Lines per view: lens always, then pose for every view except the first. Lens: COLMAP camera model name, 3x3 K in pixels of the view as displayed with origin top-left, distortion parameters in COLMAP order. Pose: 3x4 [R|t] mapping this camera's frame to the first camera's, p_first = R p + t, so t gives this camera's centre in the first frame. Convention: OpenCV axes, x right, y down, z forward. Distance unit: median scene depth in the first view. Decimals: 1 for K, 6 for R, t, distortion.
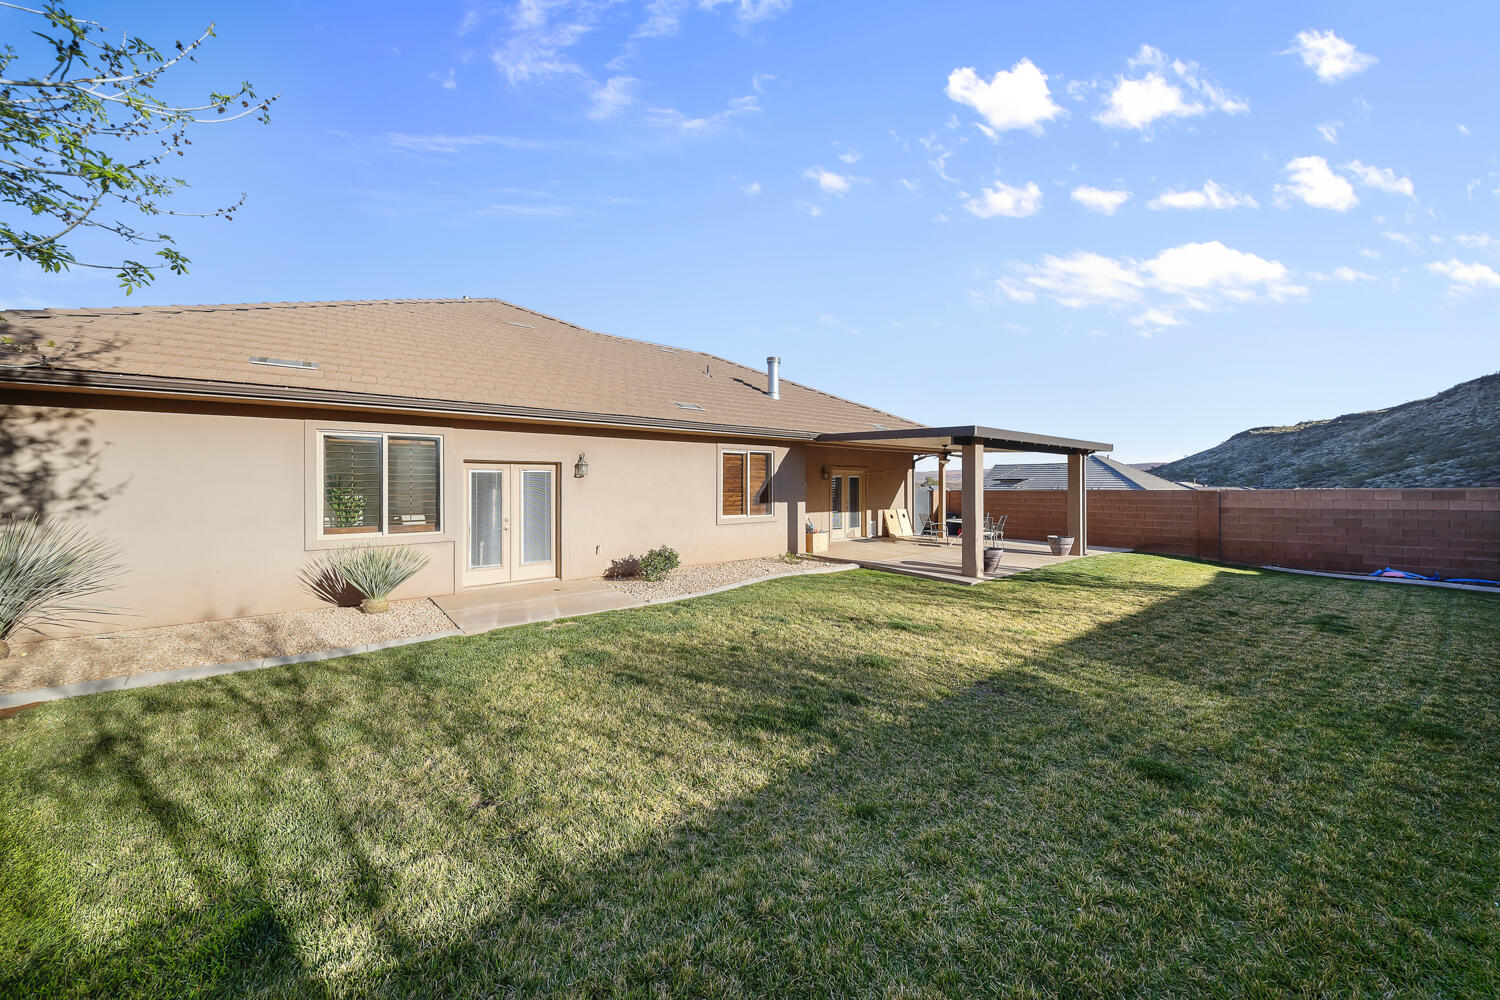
lens RADIAL K [[528.7, 0, 750.0], [0, 528.7, 500.0], [0, 0, 1]] dist [-0.001576, -0.000236]
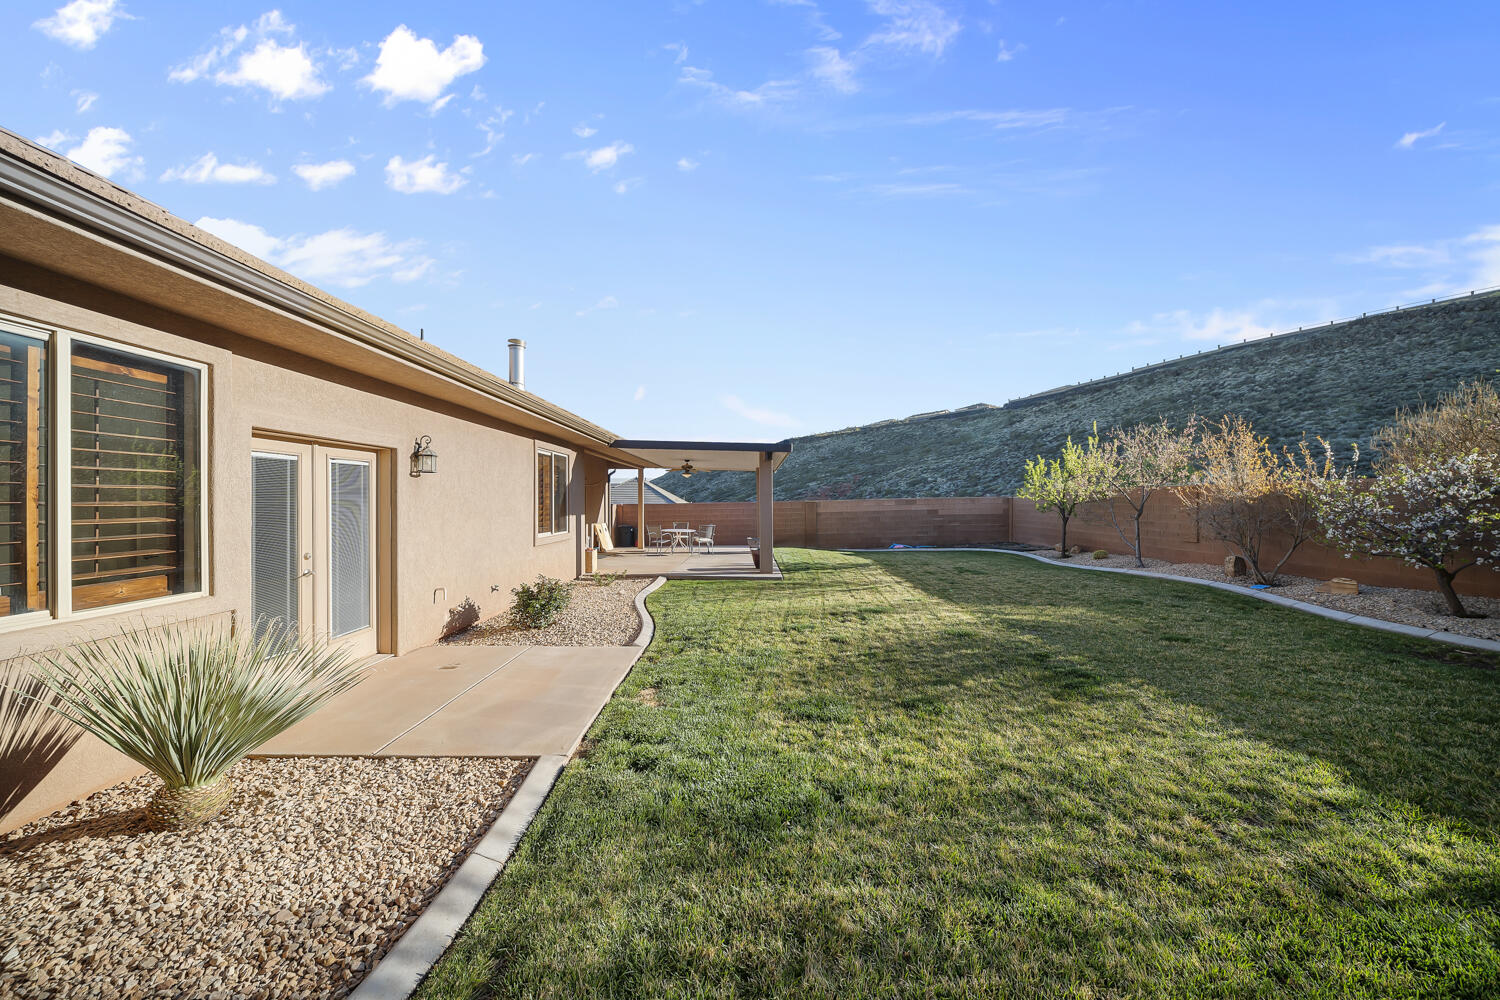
lens RADIAL K [[528.7, 0, 750.0], [0, 528.7, 500.0], [0, 0, 1]] dist [-0.001576, -0.000236]
pose [[0.639103, -0.005037, 0.769105, -0.554603], [0.036642, 0.999042, -0.023906, 0.012335], [-0.768248, 0.043460, 0.638675, 0.345341]]
